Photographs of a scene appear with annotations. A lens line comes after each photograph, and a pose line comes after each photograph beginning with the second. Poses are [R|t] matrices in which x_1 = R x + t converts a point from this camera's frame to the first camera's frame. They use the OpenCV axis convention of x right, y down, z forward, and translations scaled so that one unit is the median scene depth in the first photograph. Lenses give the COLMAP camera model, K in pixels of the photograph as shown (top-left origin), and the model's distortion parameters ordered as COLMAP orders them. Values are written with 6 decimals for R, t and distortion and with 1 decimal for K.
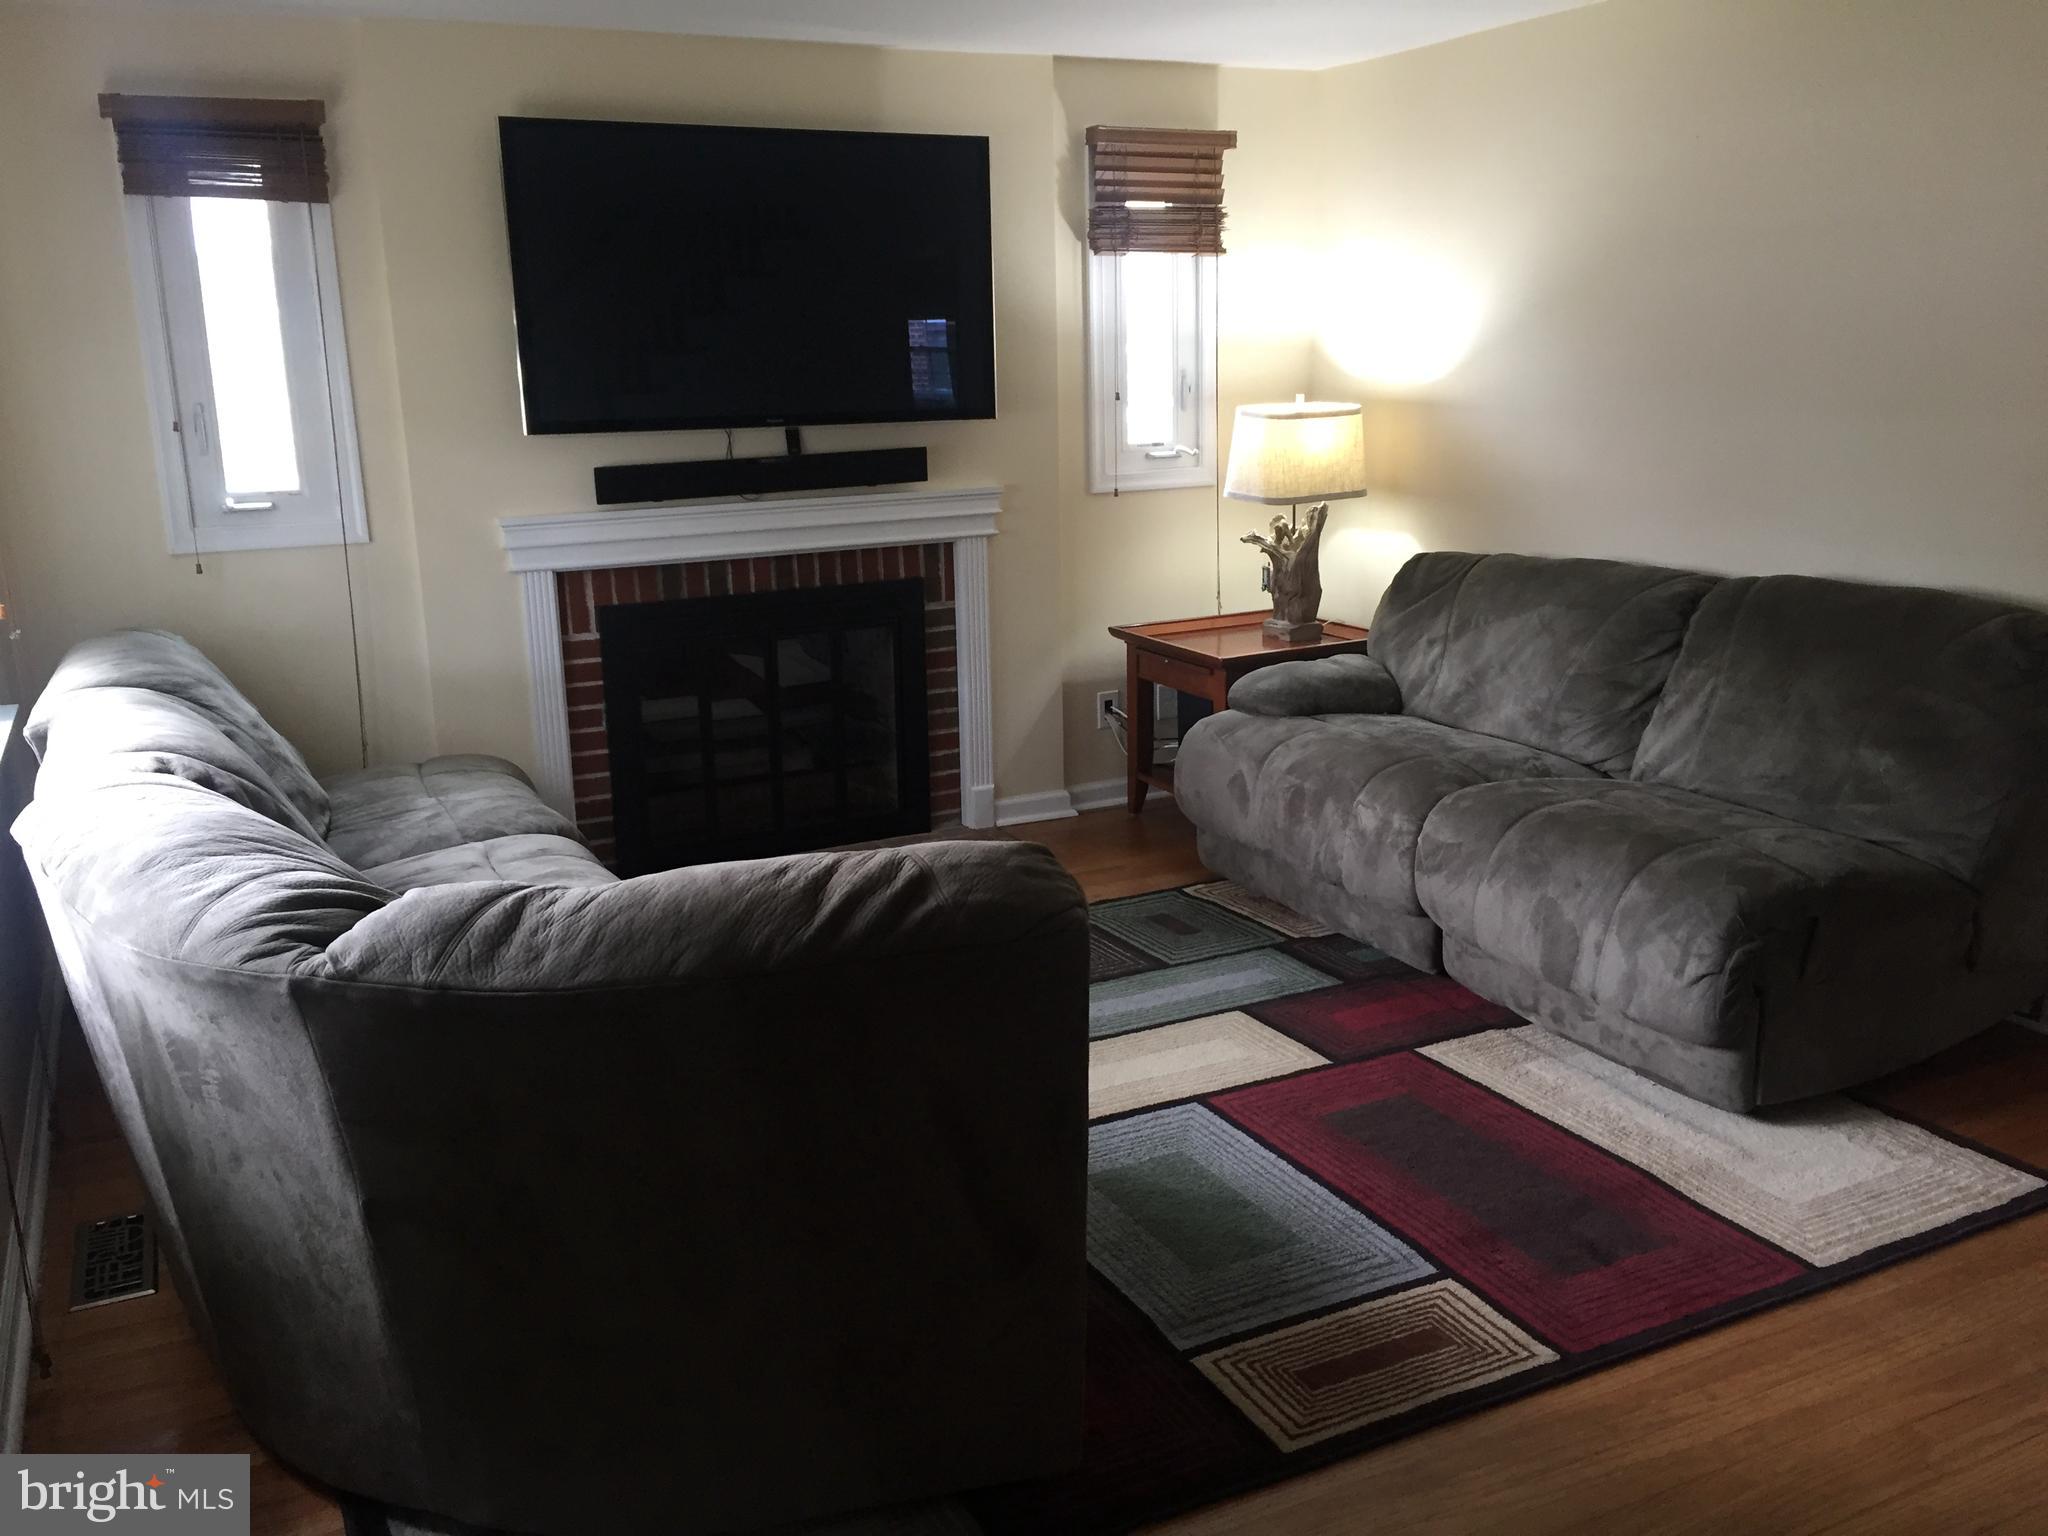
lens RADIAL K [[1735.9, 0, 1013.5], [0, 1735.9, 774.8], [0, 0, 1]] dist [0.016213, -0.001791]
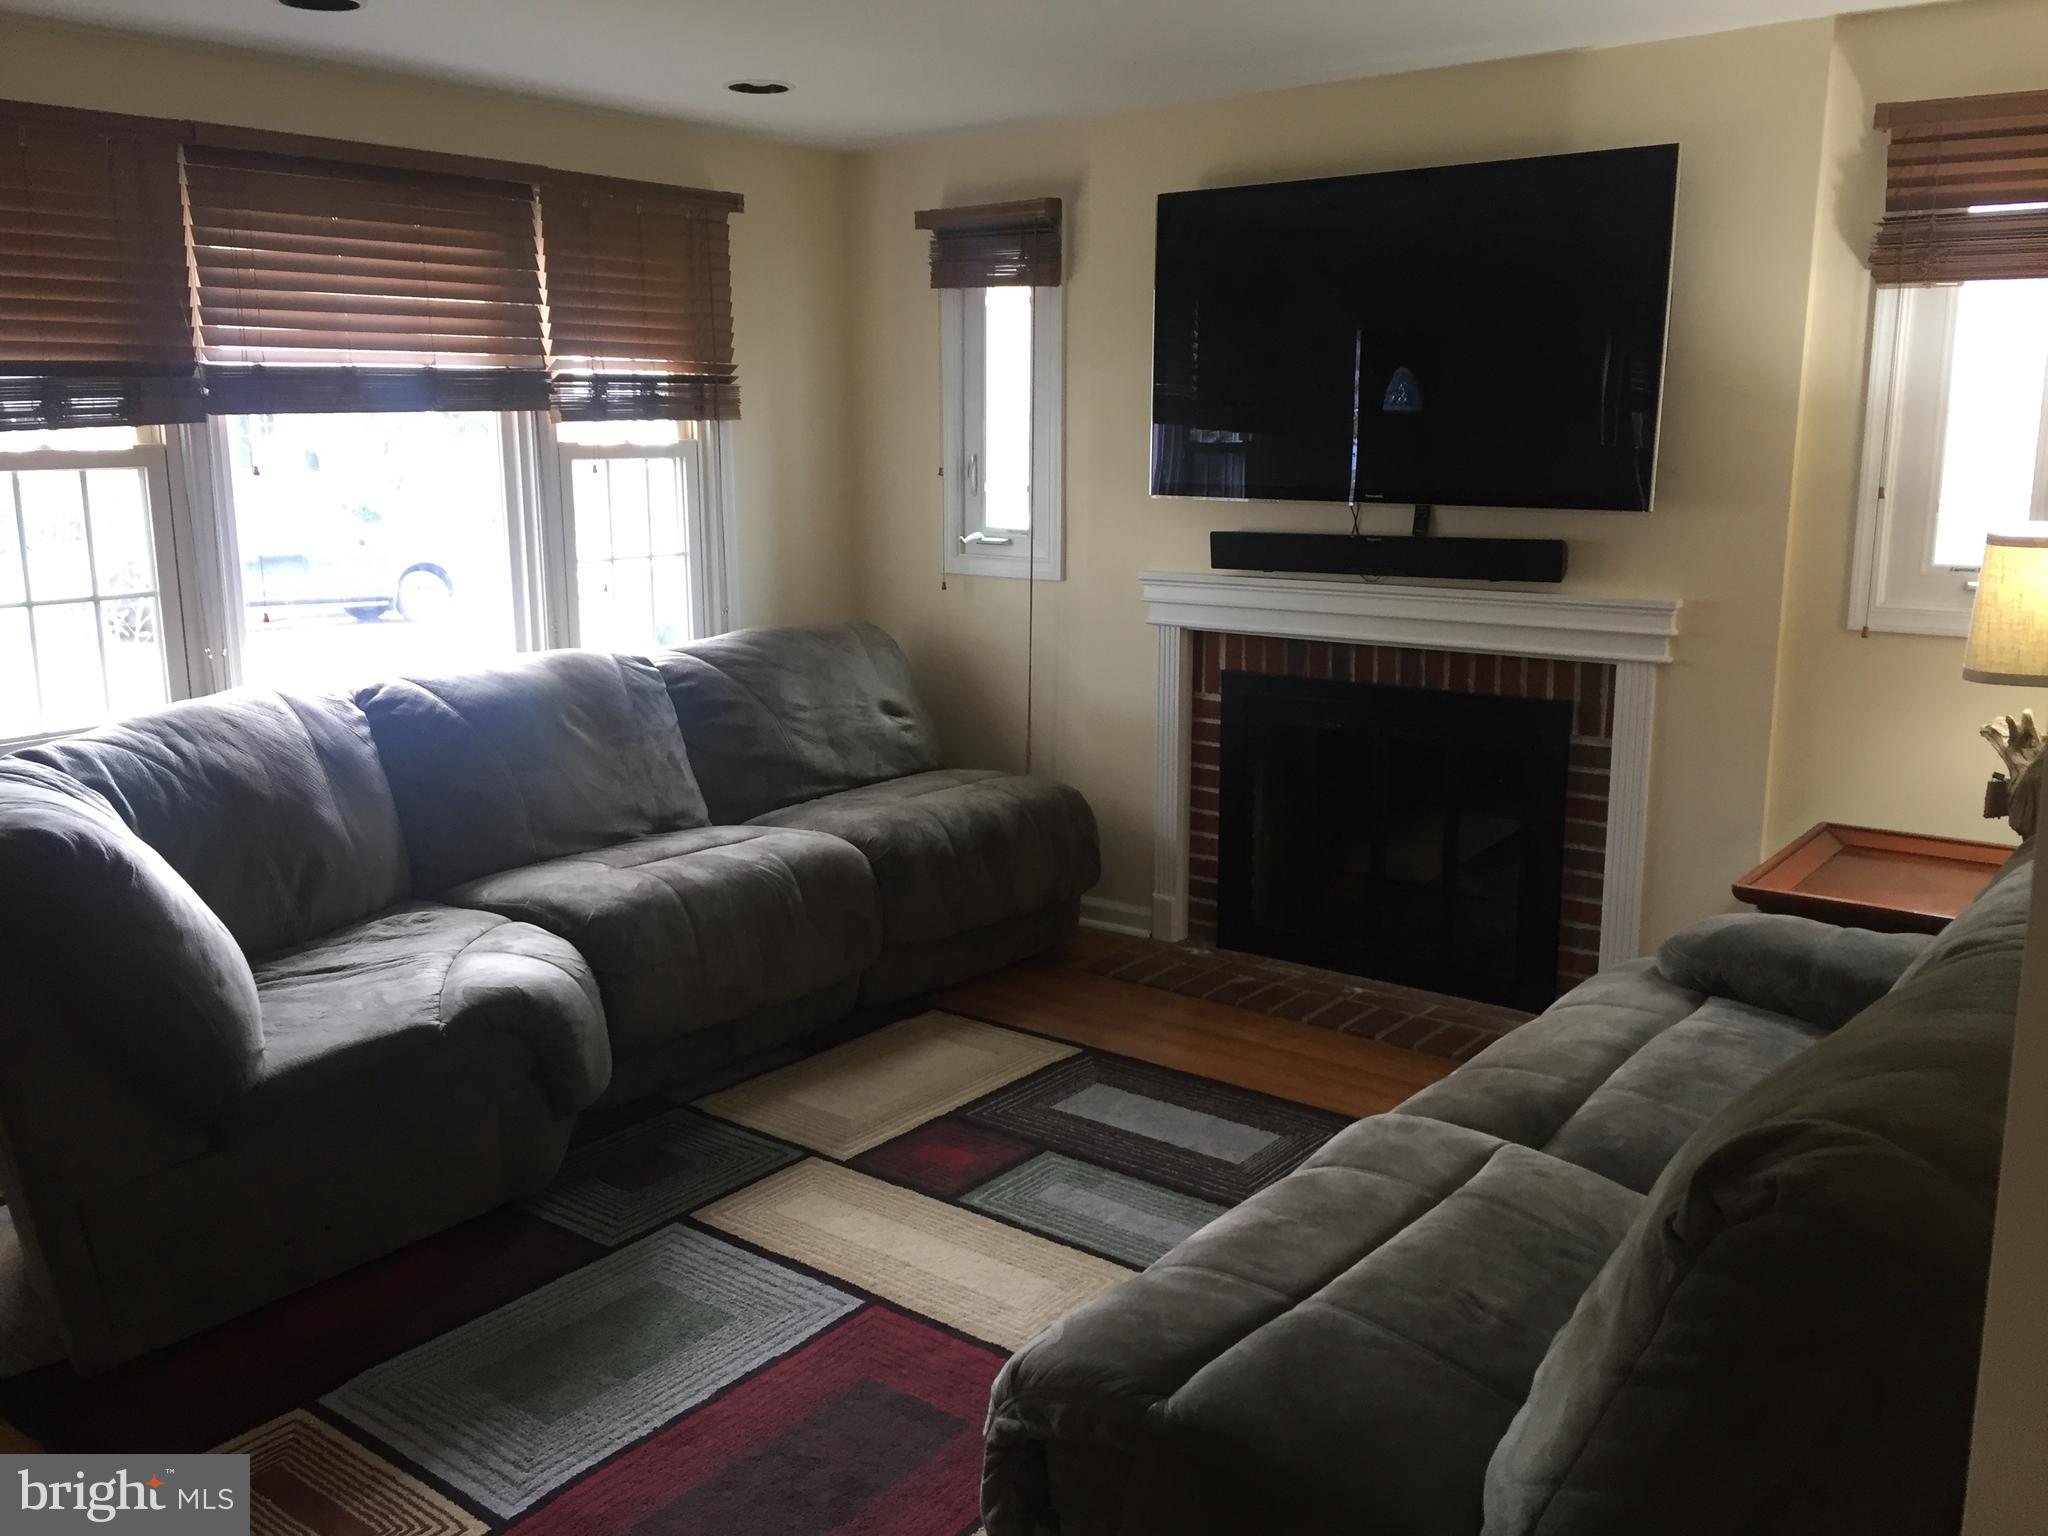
lens RADIAL K [[1735.9, 0, 1012.1], [0, 1735.9, 756.6], [0, 0, 1]] dist [0.016213, -0.001791]
pose [[0.420530, 0.193433, -0.886418, 0.577788], [-0.221263, 0.969374, 0.106566, -0.122788], [0.879885, 0.151317, 0.450451, 0.435051]]
